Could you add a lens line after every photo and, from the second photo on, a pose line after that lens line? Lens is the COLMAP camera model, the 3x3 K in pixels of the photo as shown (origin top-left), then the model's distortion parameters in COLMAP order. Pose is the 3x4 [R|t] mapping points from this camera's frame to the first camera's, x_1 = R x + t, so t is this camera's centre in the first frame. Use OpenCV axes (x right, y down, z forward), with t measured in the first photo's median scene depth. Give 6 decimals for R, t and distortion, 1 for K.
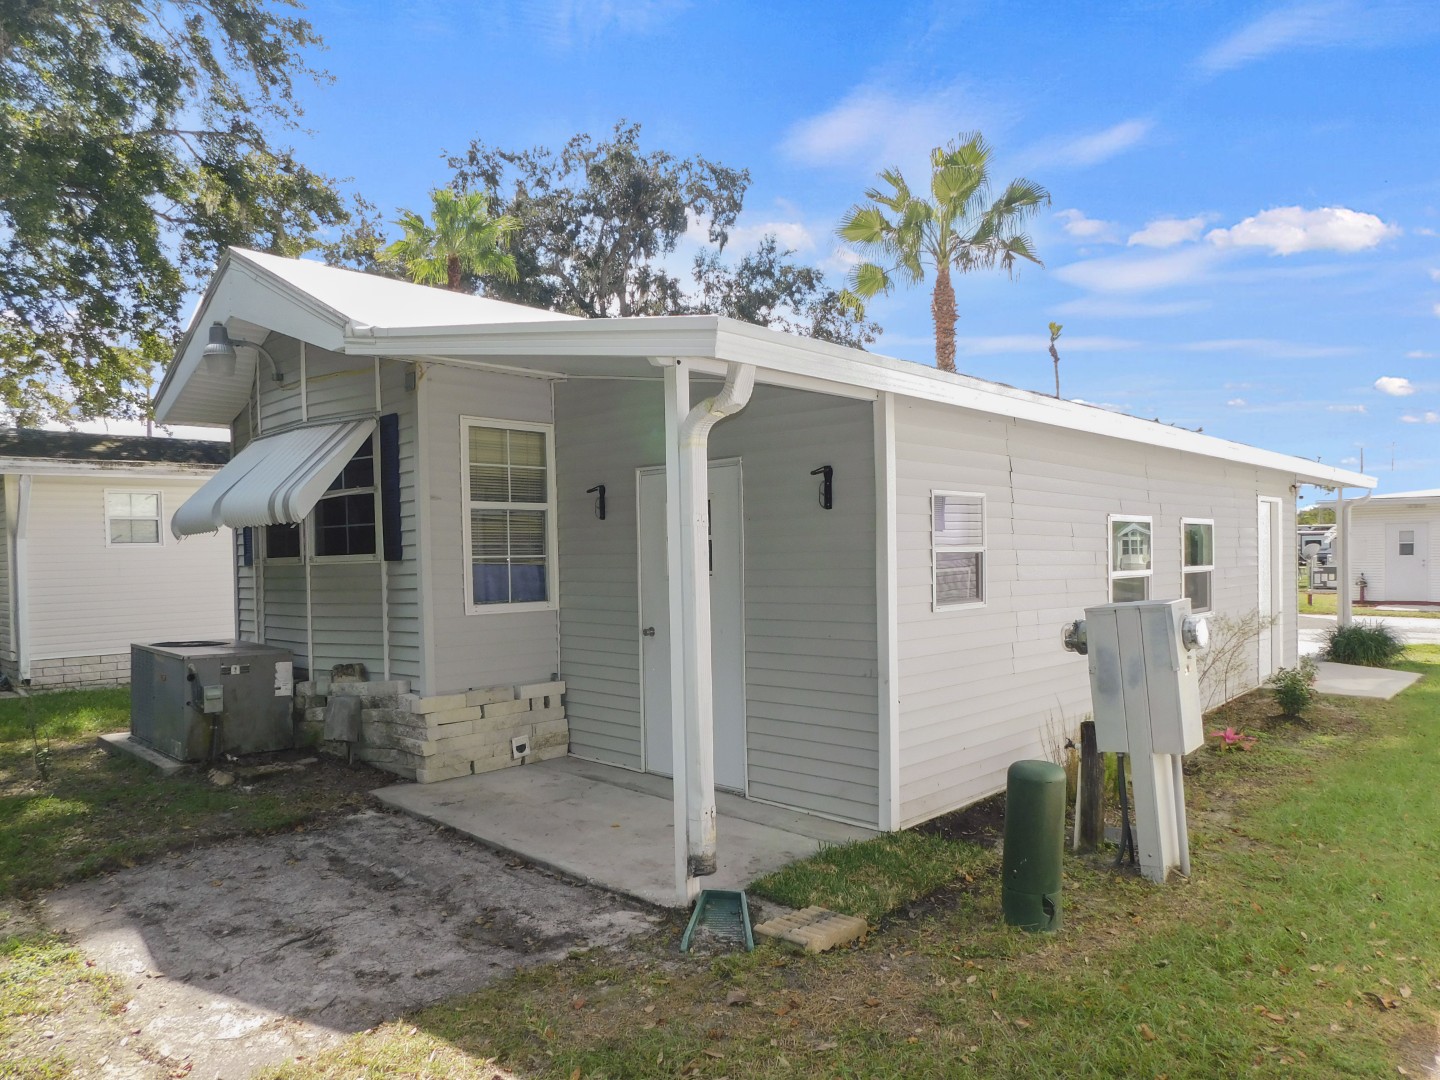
lens RADIAL K [[952.0, 0, 711.9], [0, 952.0, 546.3], [0, 0, 1]] dist [-0.066618, 0.052239]
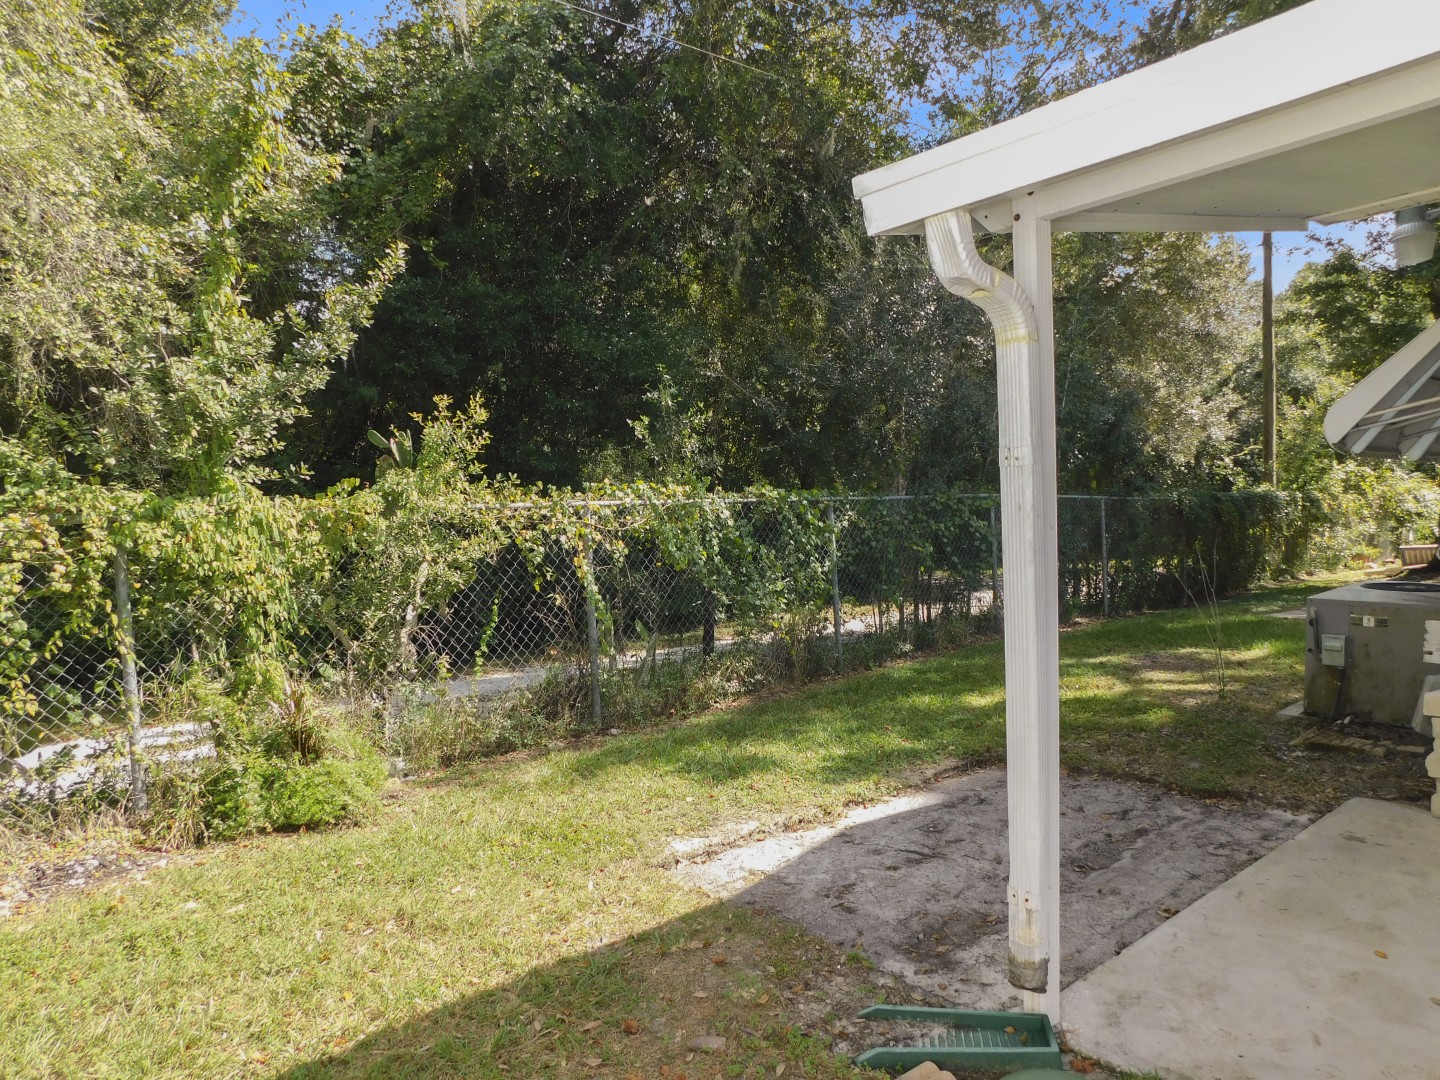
lens RADIAL K [[952.0, 0, 712.1], [0, 952.0, 539.8], [0, 0, 1]] dist [-0.066618, 0.052239]
pose [[-0.091285, 0.048187, -0.994658, 0.637710], [0.050218, 0.997780, 0.043730, -0.015391], [0.994558, -0.045958, -0.093503, 0.812952]]
